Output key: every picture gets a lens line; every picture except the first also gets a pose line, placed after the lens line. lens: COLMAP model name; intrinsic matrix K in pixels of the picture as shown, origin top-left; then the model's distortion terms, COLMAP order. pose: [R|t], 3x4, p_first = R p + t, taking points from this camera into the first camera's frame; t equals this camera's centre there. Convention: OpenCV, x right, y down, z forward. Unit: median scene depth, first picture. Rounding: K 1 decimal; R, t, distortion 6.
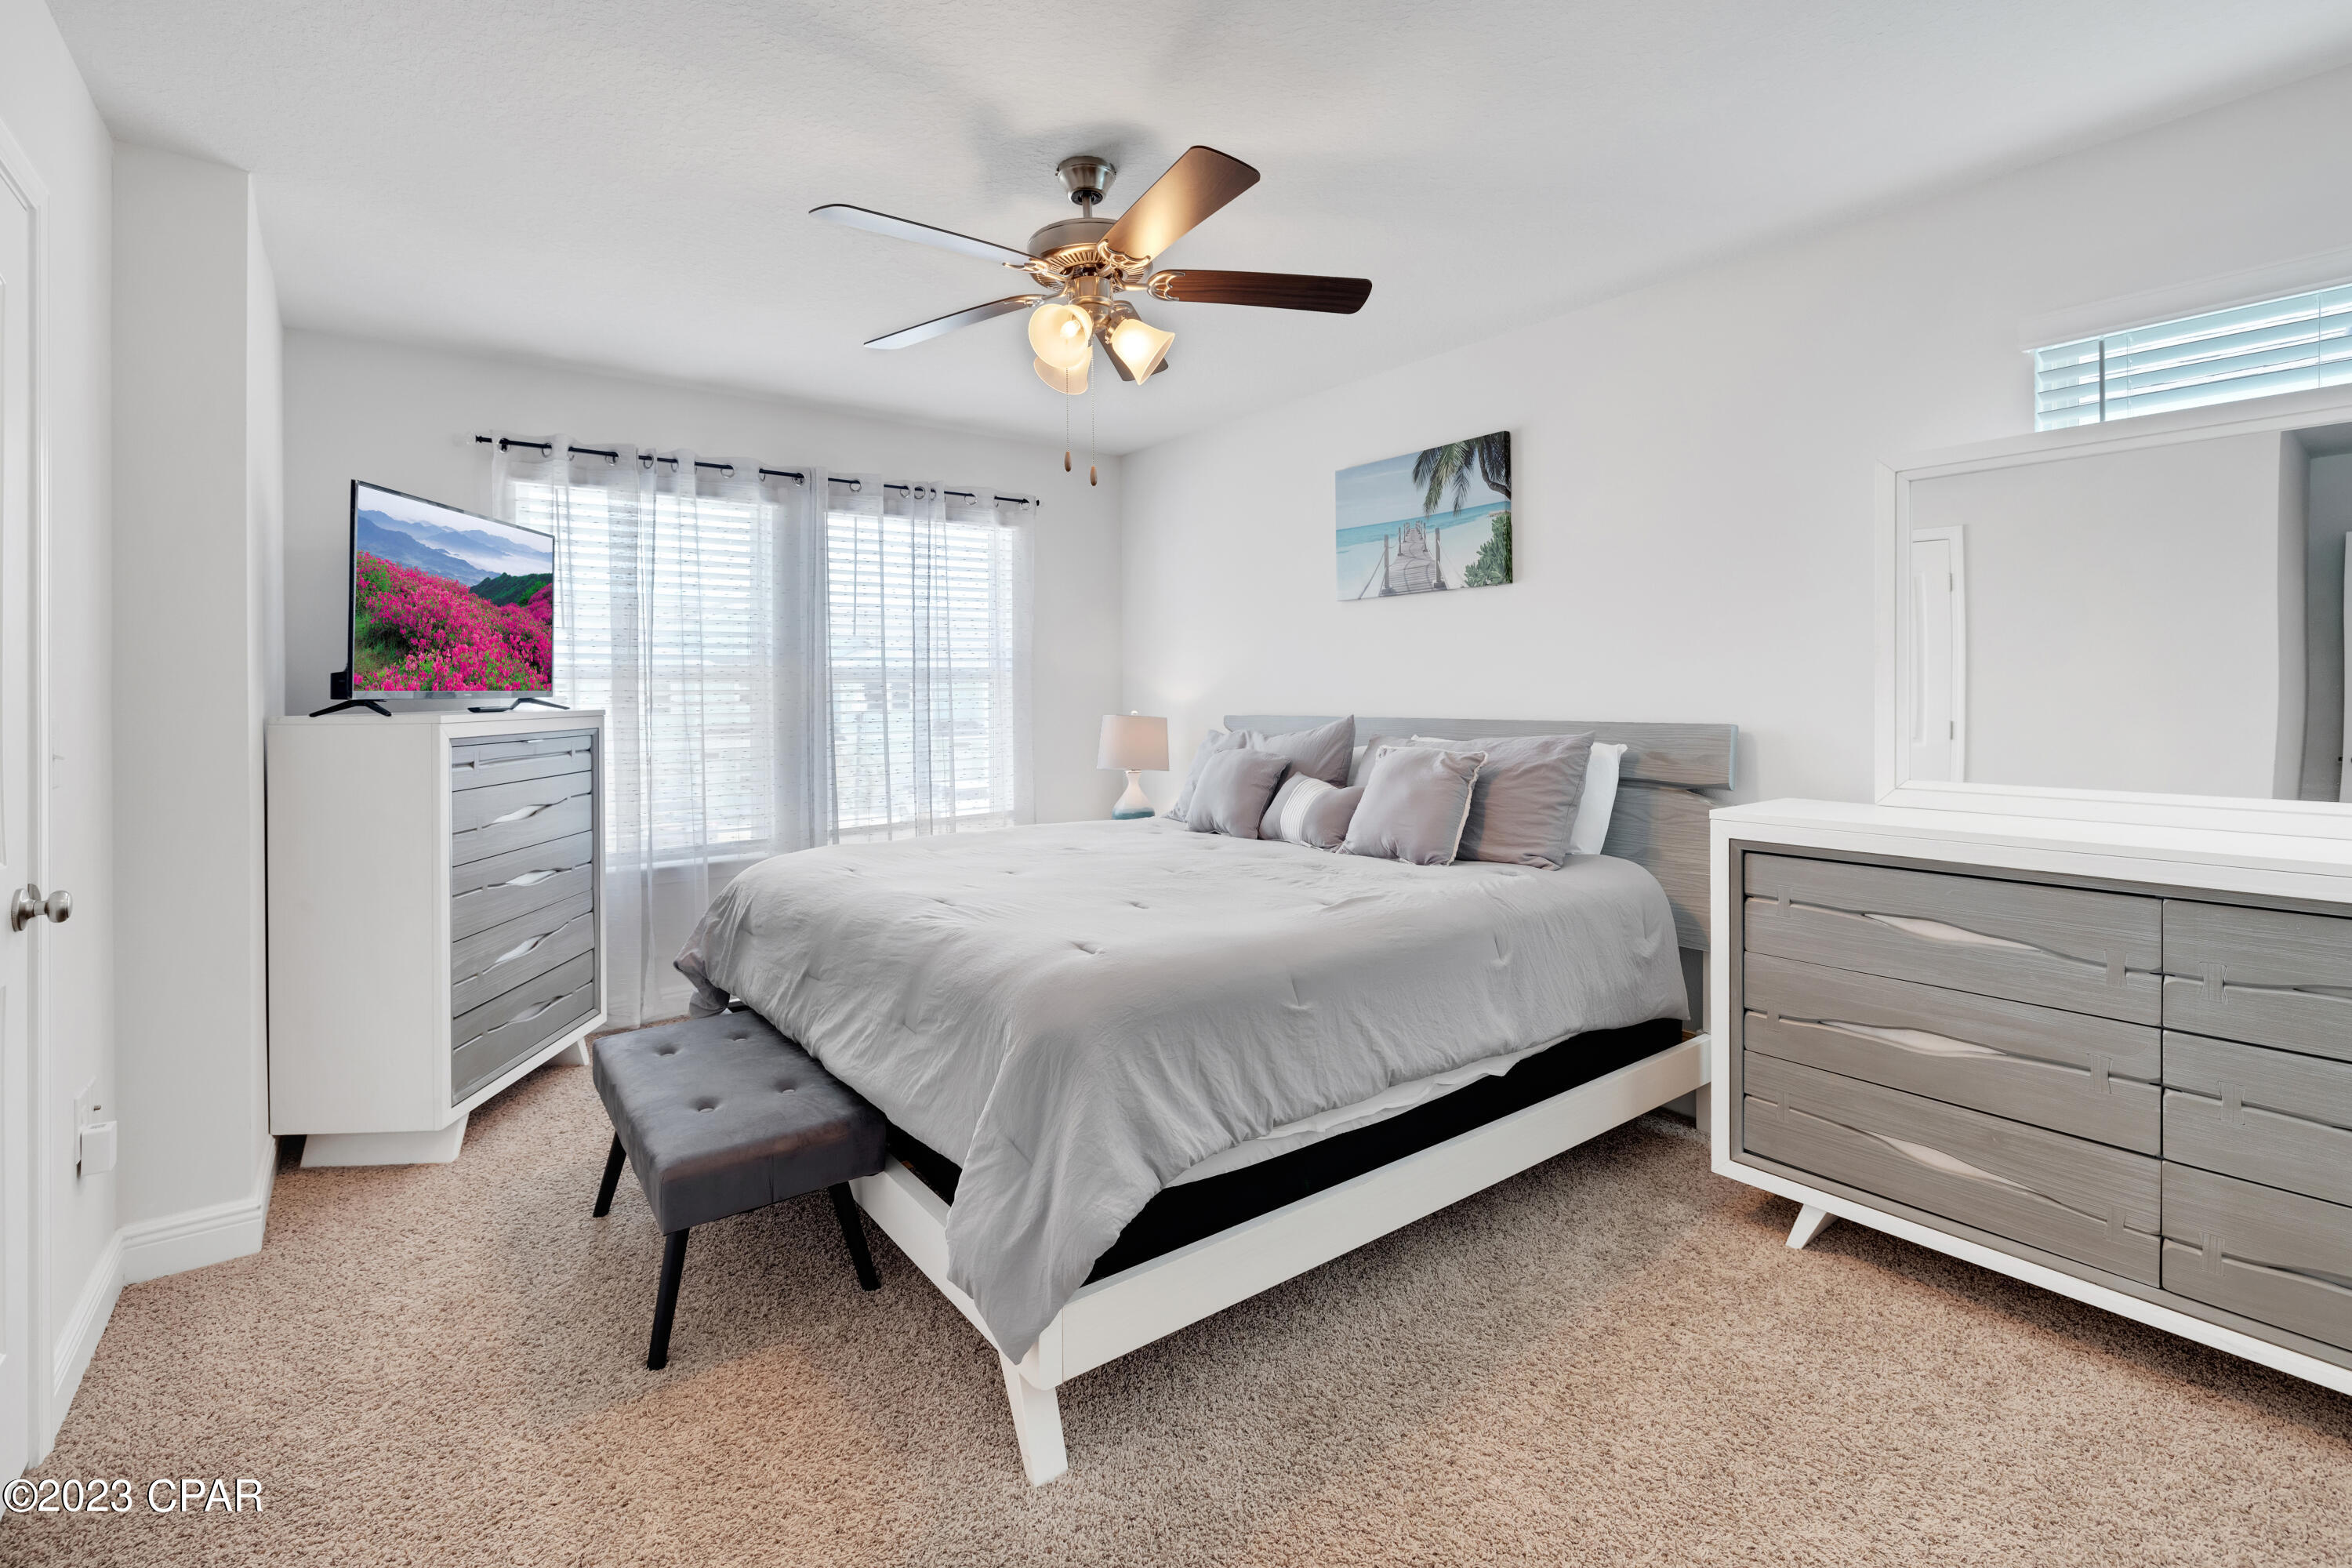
lens RADIAL K [[1046.9, 0, 1140.2], [0, 1046.9, 683.9], [0, 0, 1]] dist [-0.001742, 0.000585]
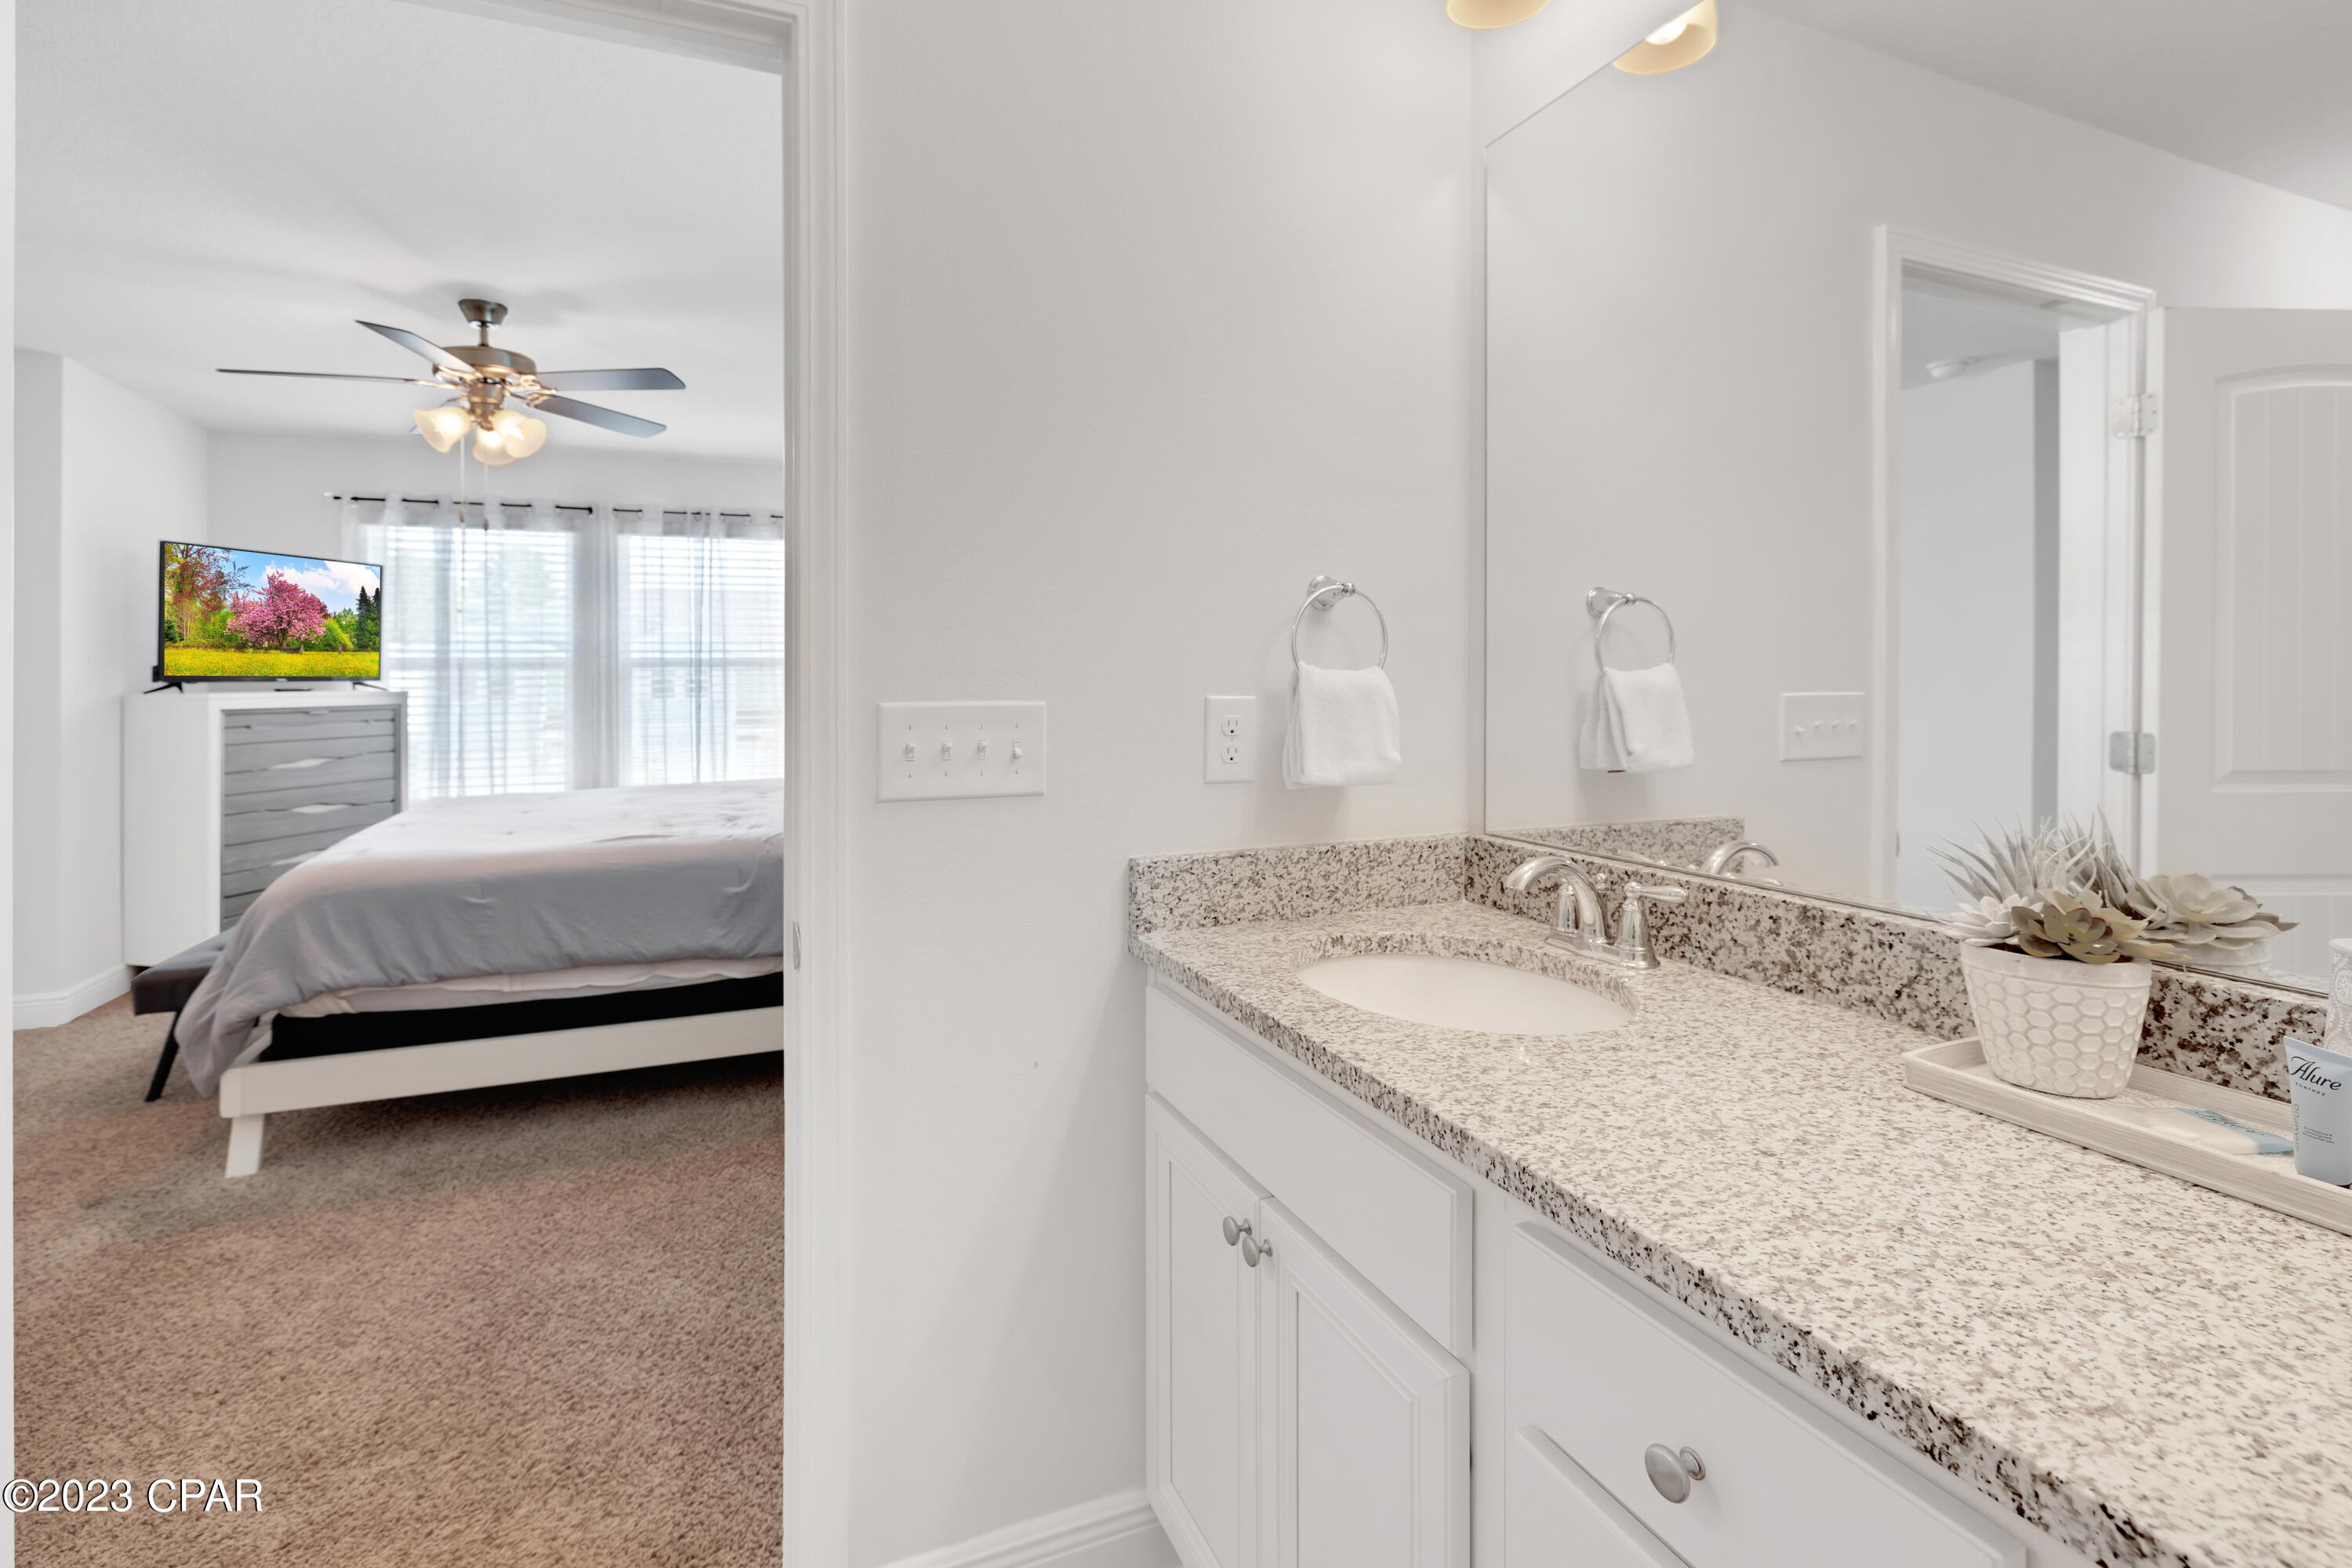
lens RADIAL K [[1046.9, 0, 1126.9], [0, 1046.9, 668.4], [0, 0, 1]] dist [-0.001742, 0.000585]
pose [[0.966028, -0.001717, -0.258430, 0.690414], [0.001855, 0.999998, 0.000292, -0.002624], [0.258429, -0.000761, 0.966030, -0.074183]]
